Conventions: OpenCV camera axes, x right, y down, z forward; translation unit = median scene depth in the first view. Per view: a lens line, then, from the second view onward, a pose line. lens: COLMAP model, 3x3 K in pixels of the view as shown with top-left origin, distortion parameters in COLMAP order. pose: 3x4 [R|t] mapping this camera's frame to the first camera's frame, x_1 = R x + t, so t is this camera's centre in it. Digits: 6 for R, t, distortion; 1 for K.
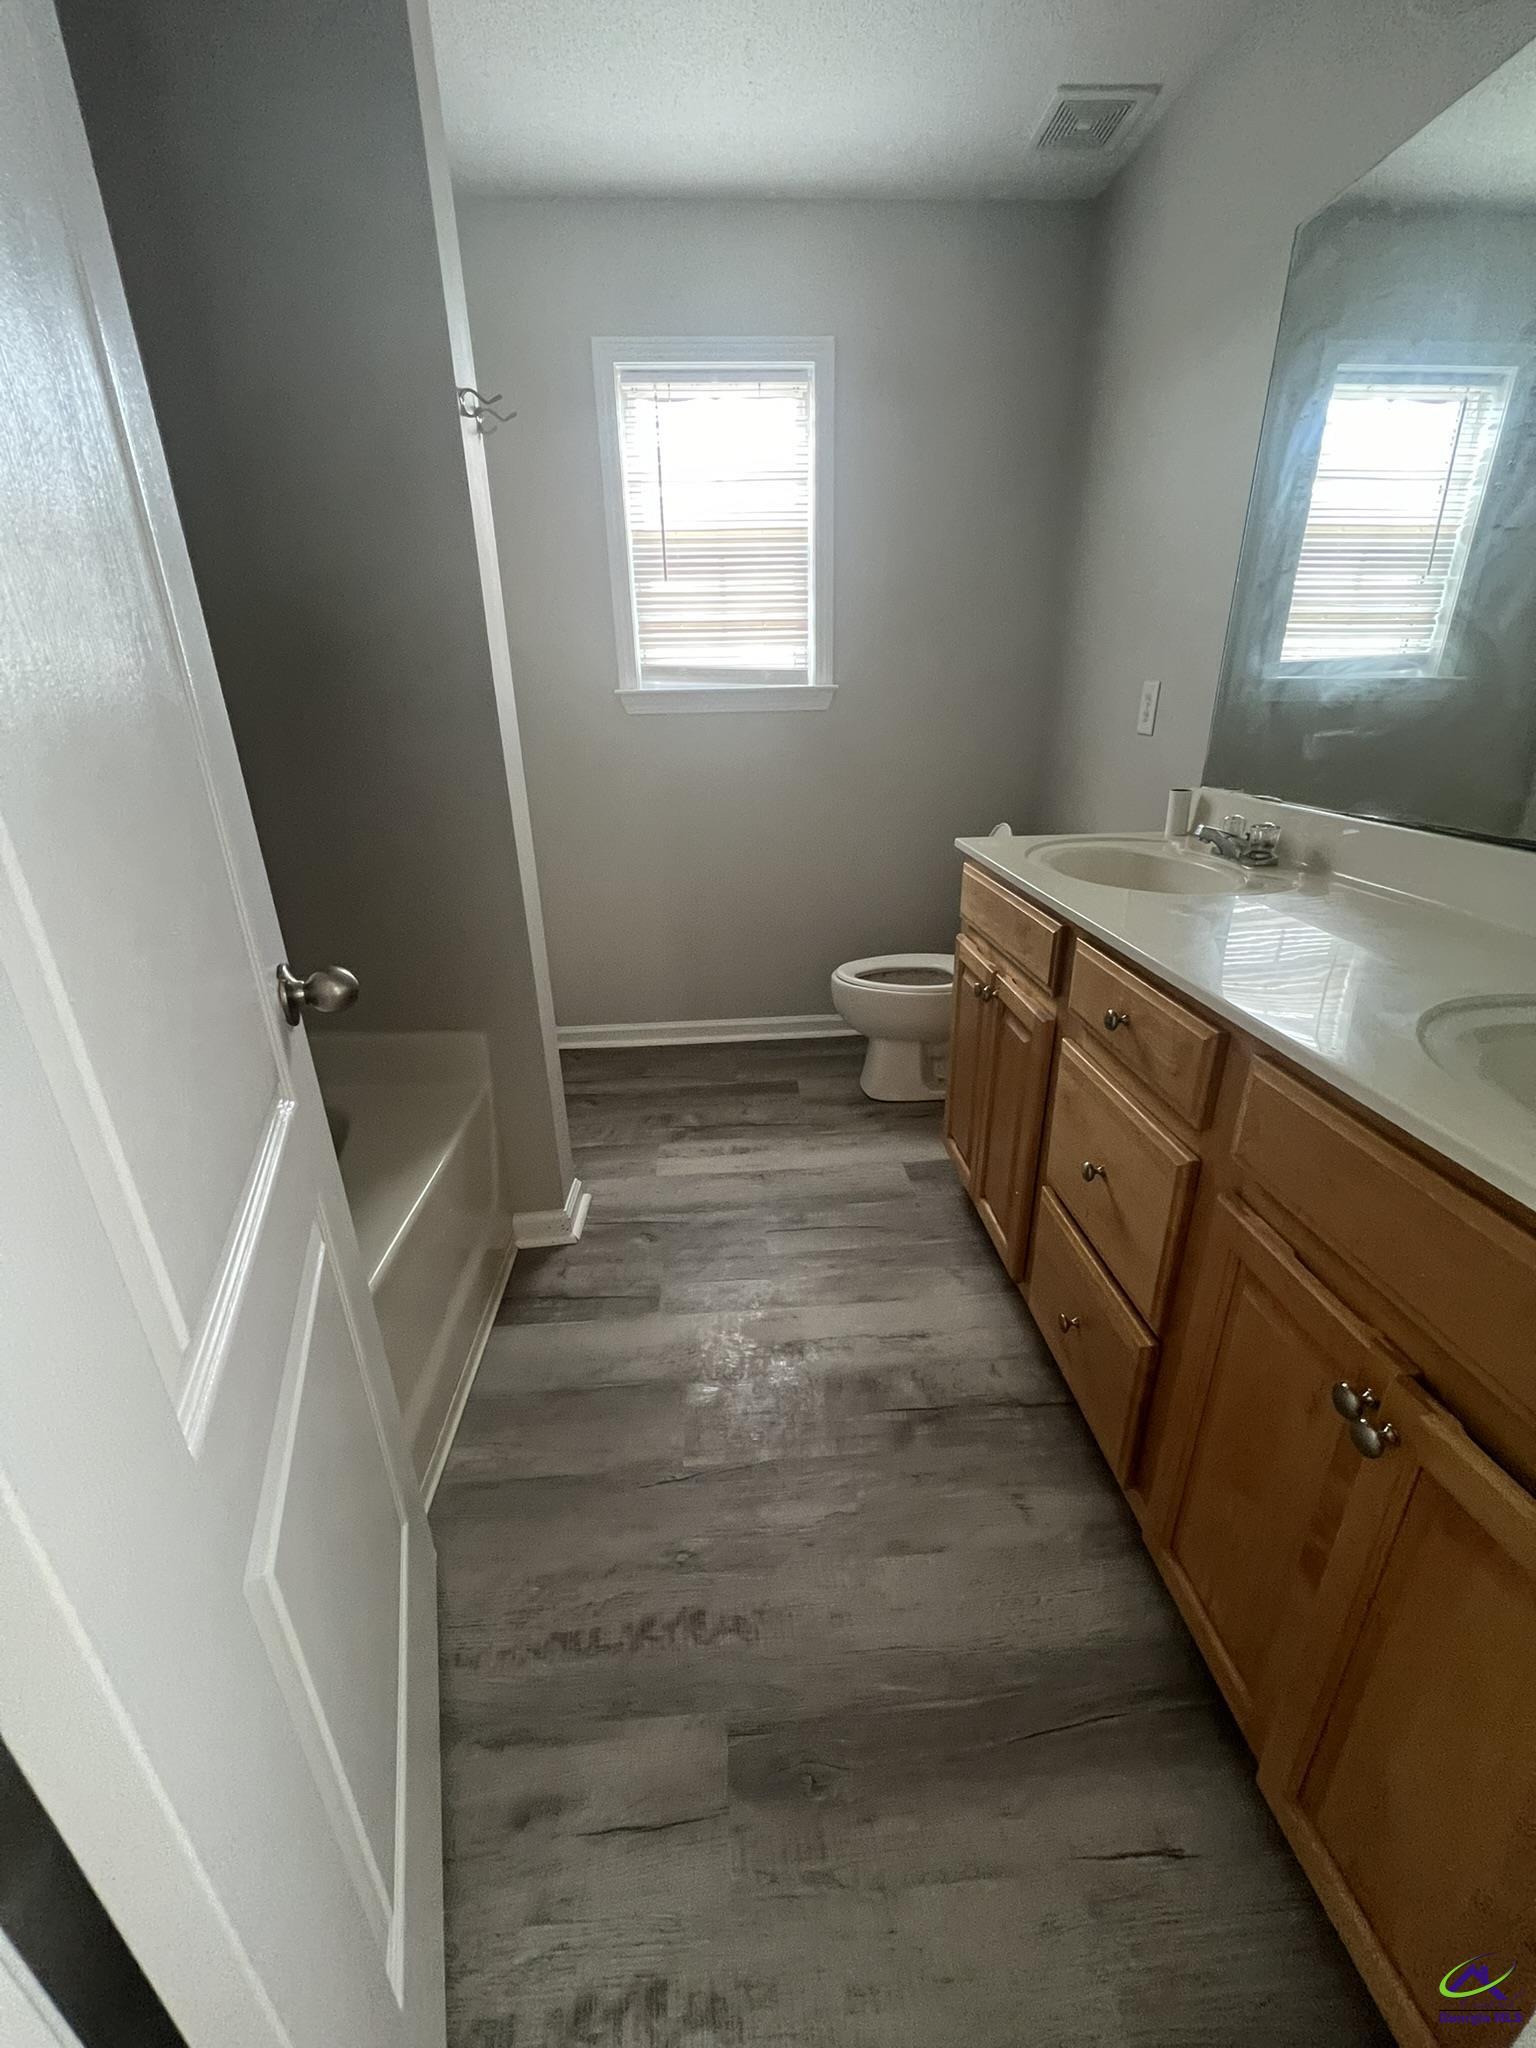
lens RADIAL K [[818.3, 0, 769.2], [0, 818.3, 1017.9], [0, 0, 1]] dist [0.003406, 0.000827]
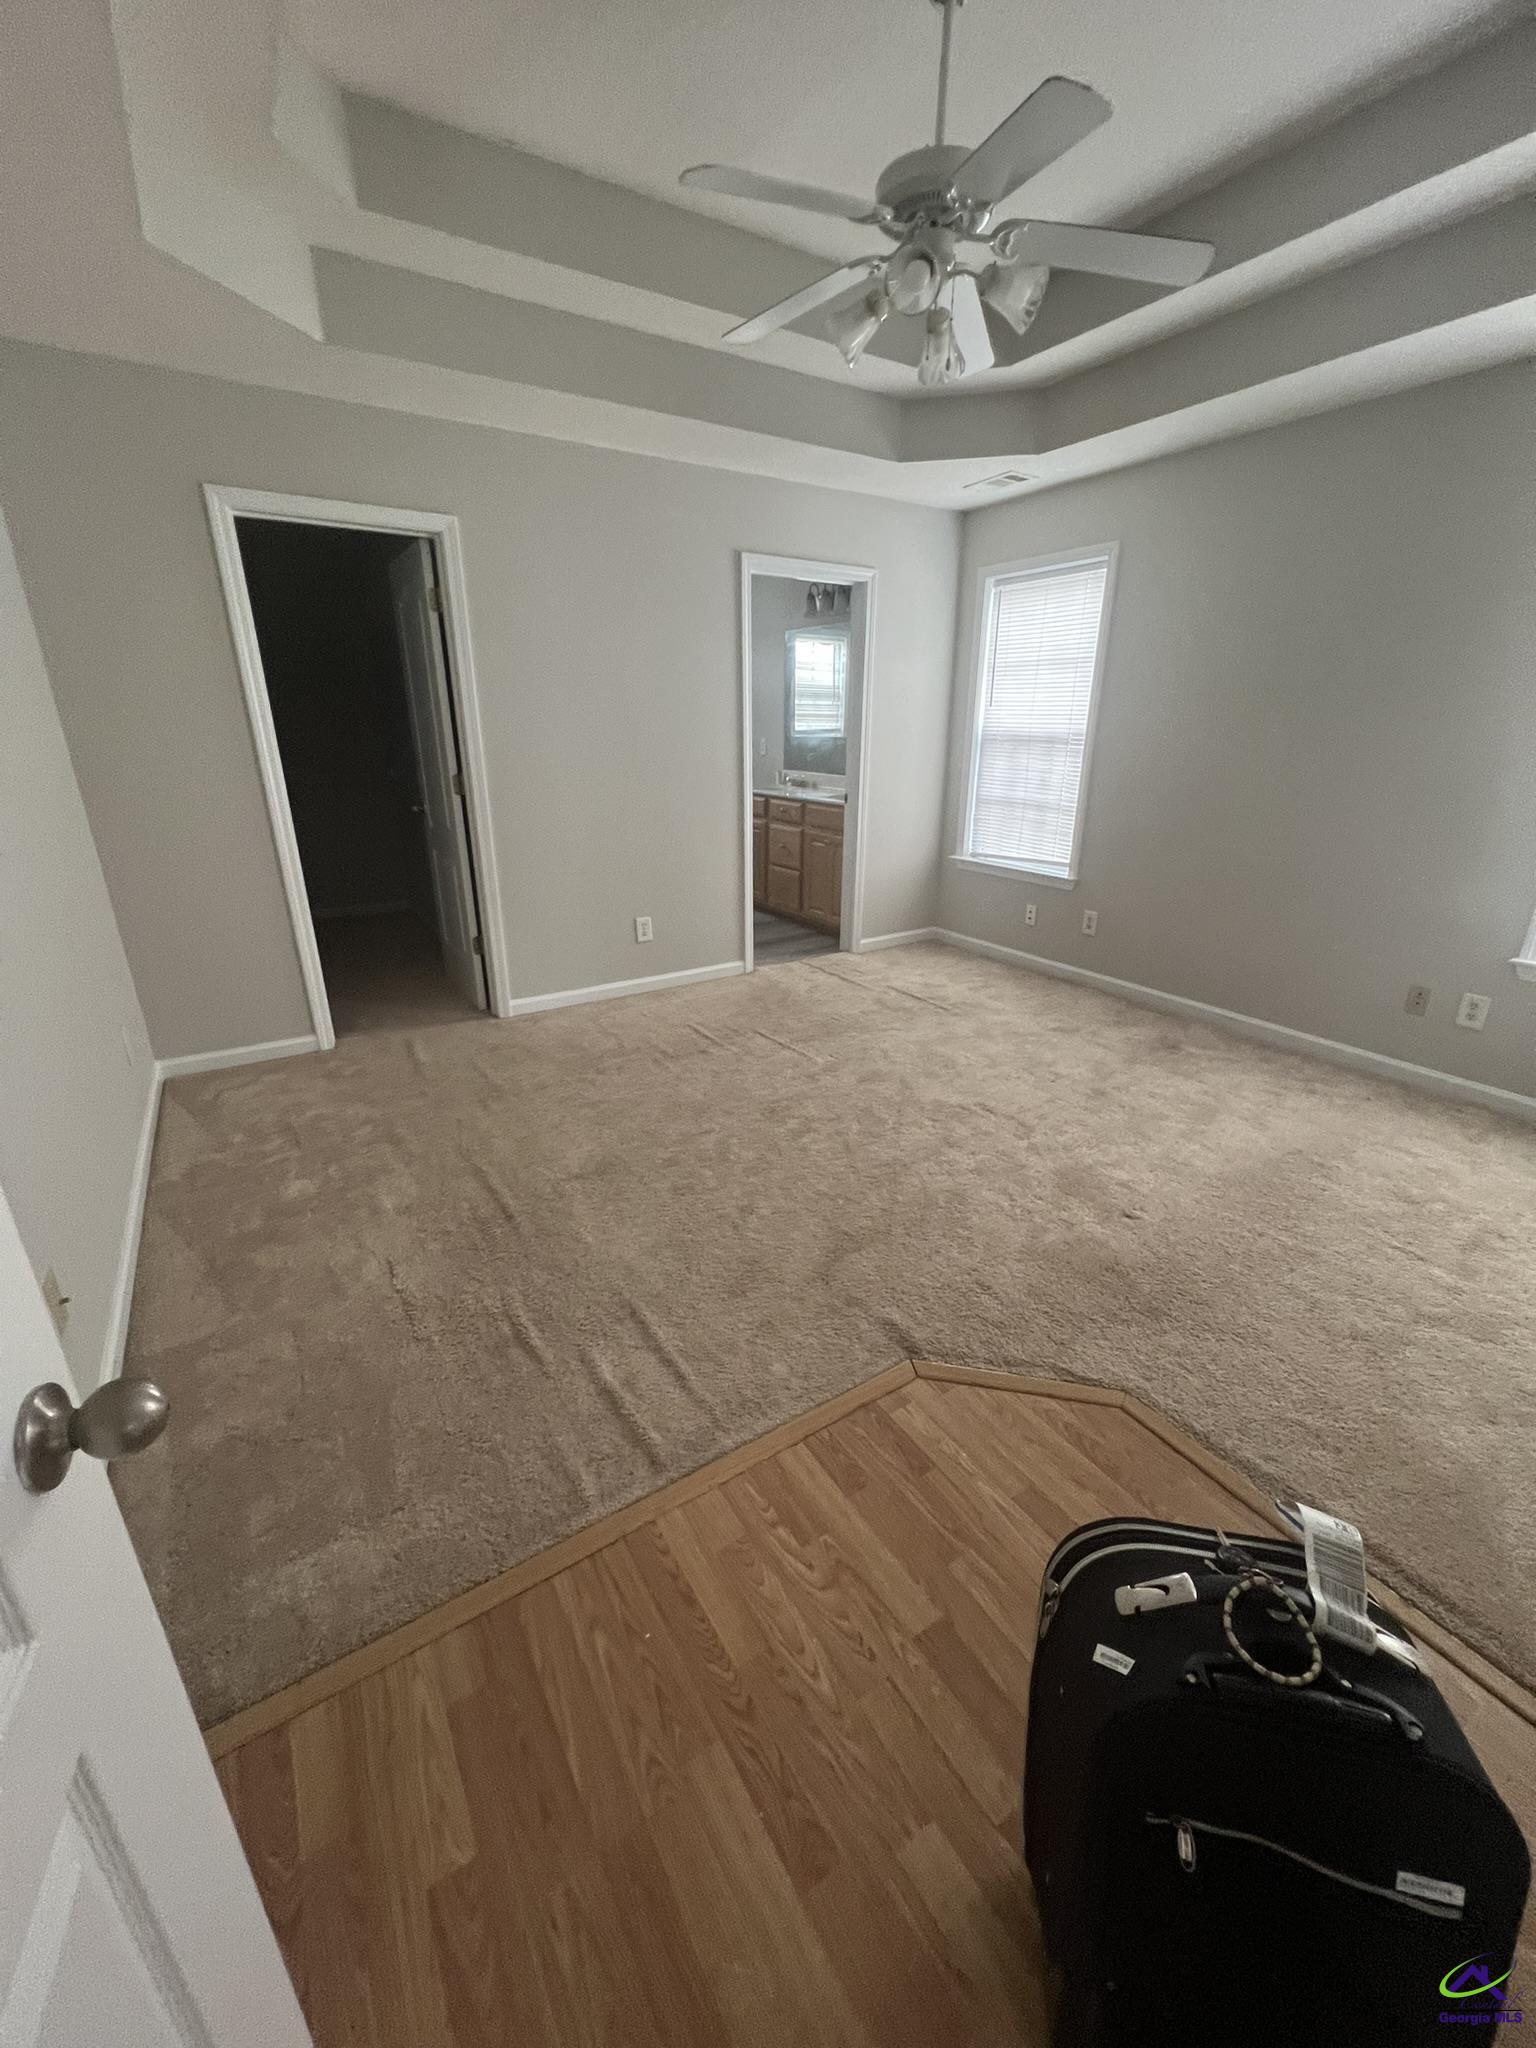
lens RADIAL K [[818.3, 0, 769.6], [0, 818.3, 1022.9], [0, 0, 1]] dist [0.003406, 0.000827]
pose [[0.874518, -0.148067, 0.461838, -1.170488], [0.165391, 0.986224, 0.003010, 0.689330], [-0.455922, 0.073751, 0.886959, -1.794727]]
